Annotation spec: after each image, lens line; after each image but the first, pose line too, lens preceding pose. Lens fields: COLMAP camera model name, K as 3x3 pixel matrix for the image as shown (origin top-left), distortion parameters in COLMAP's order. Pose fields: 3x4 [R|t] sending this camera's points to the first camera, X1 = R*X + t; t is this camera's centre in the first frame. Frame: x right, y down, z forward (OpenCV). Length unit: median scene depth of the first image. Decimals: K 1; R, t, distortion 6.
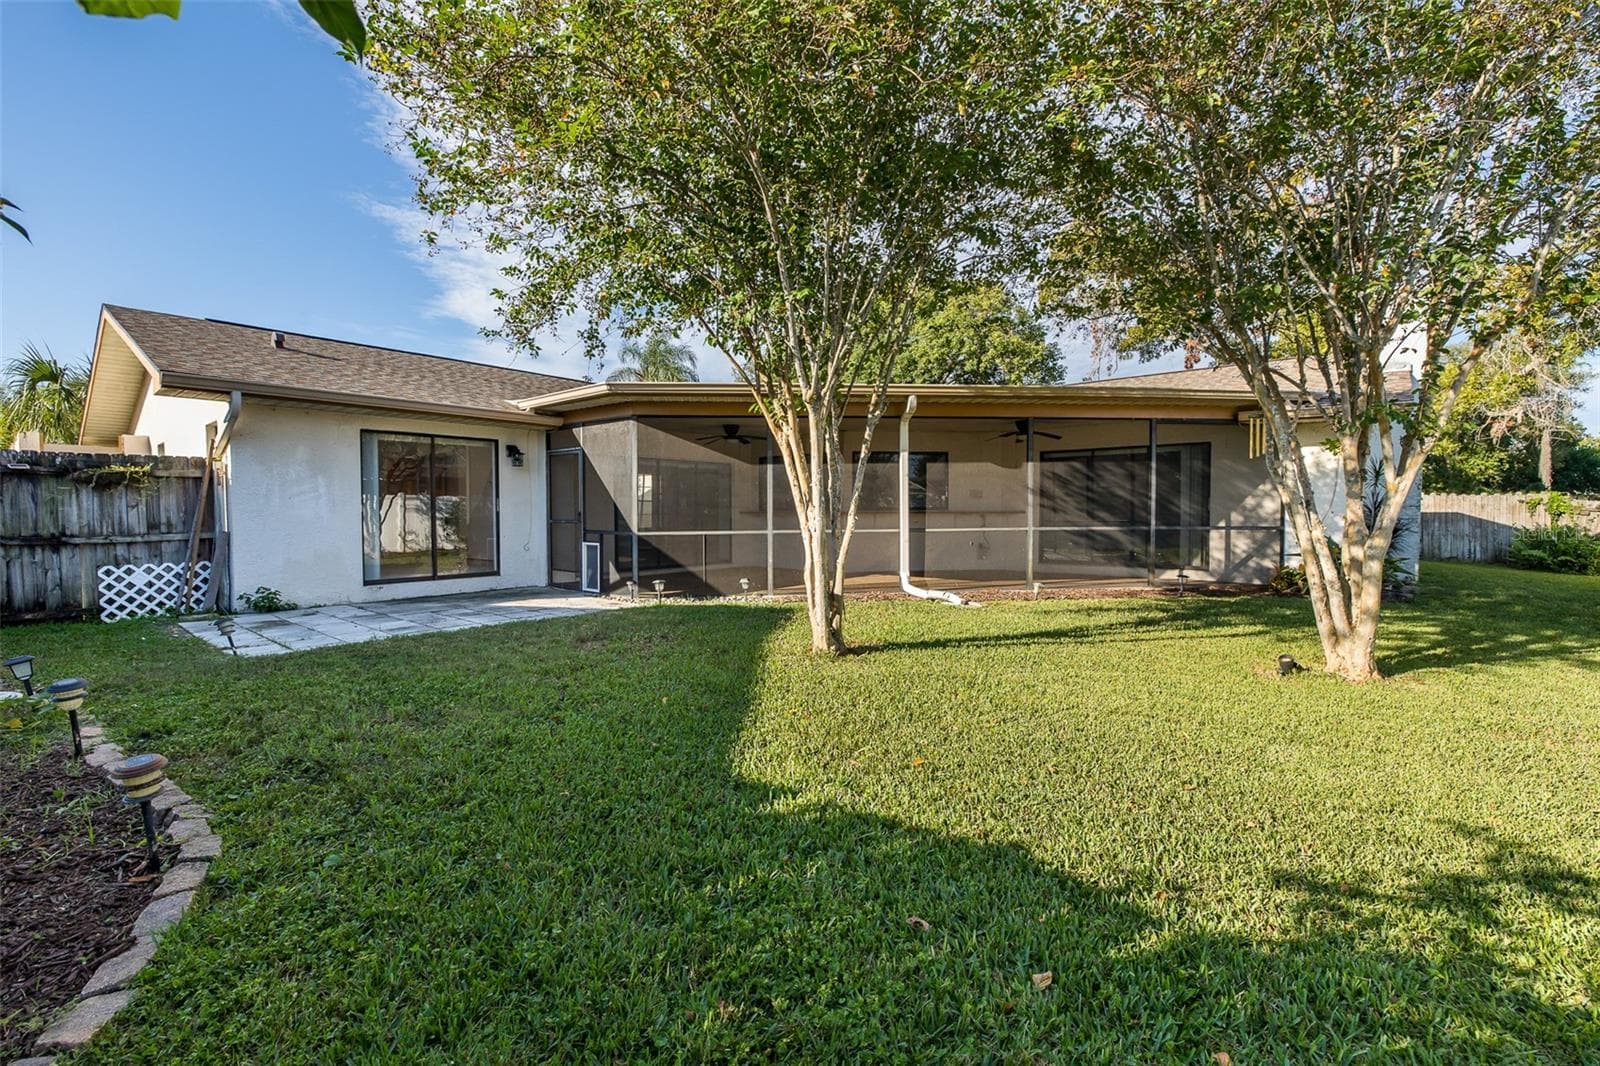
lens RADIAL K [[685.6, 0, 800.6], [0, 685.6, 528.6], [0, 0, 1]] dist [-0.002553, -0.000416]
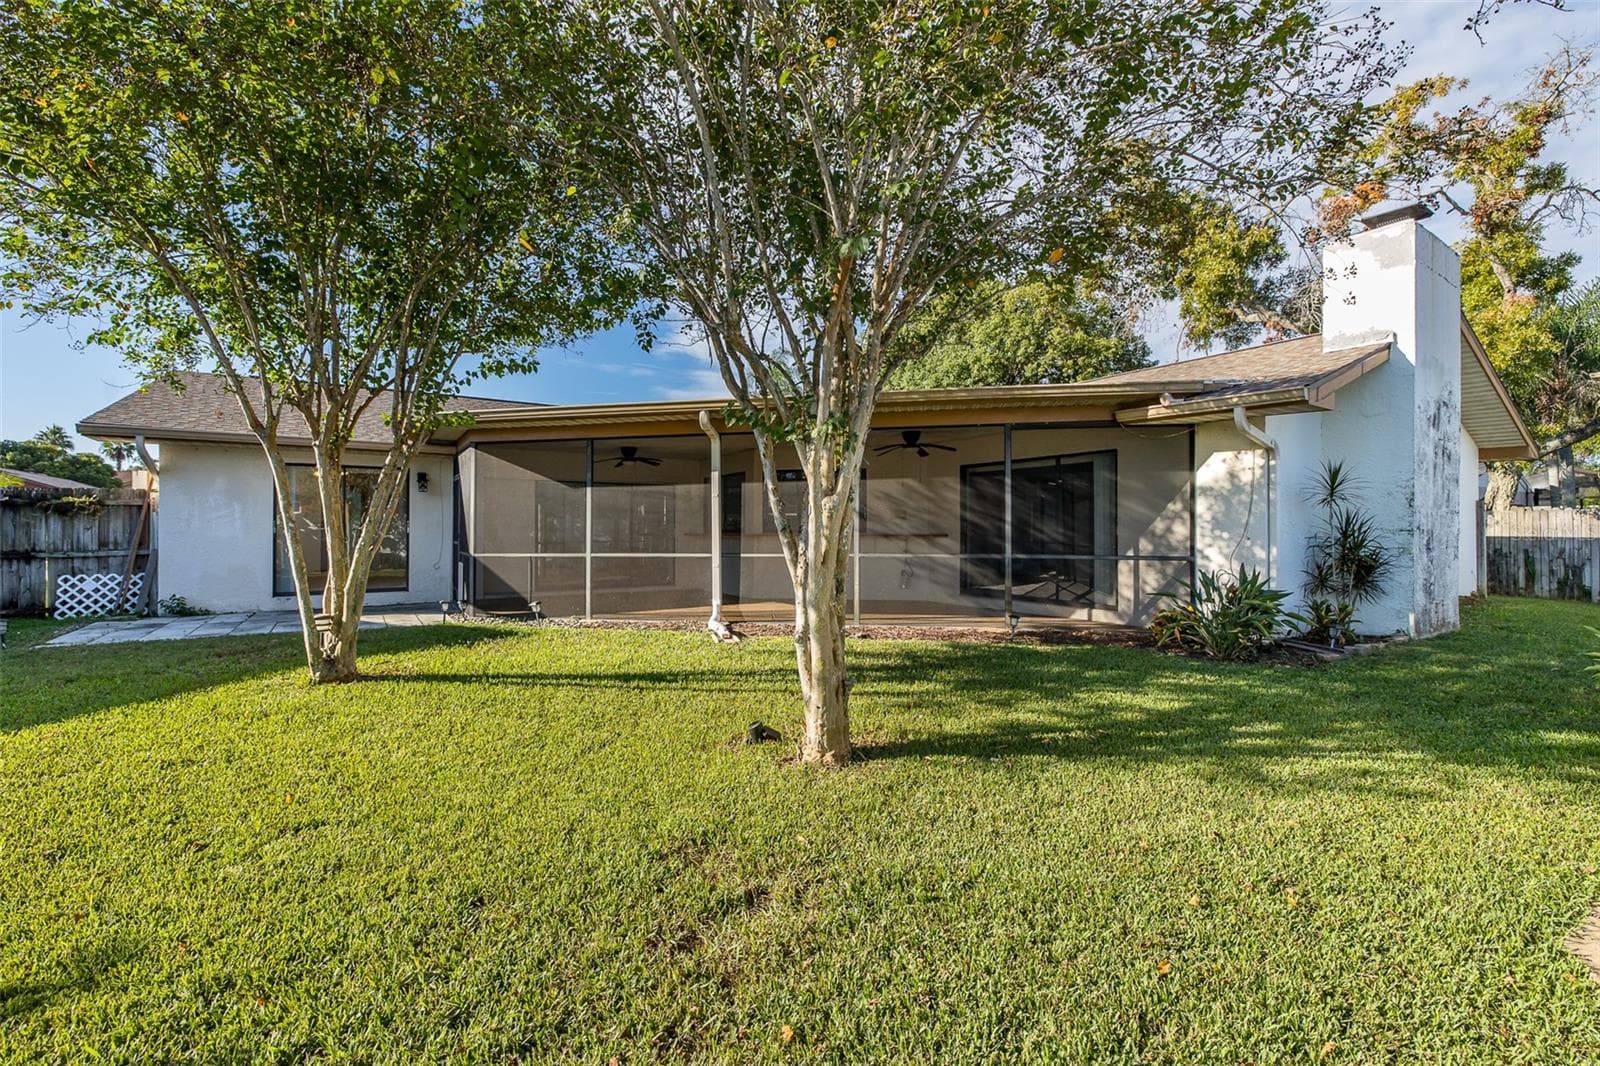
lens RADIAL K [[685.6, 0, 800.2], [0, 685.6, 535.0], [0, 0, 1]] dist [-0.002553, -0.000416]
pose [[0.954380, 0.006009, -0.298534, 0.552041], [-0.010843, 0.999835, -0.014541, -0.013795], [0.298397, 0.017114, 0.954288, 0.150852]]
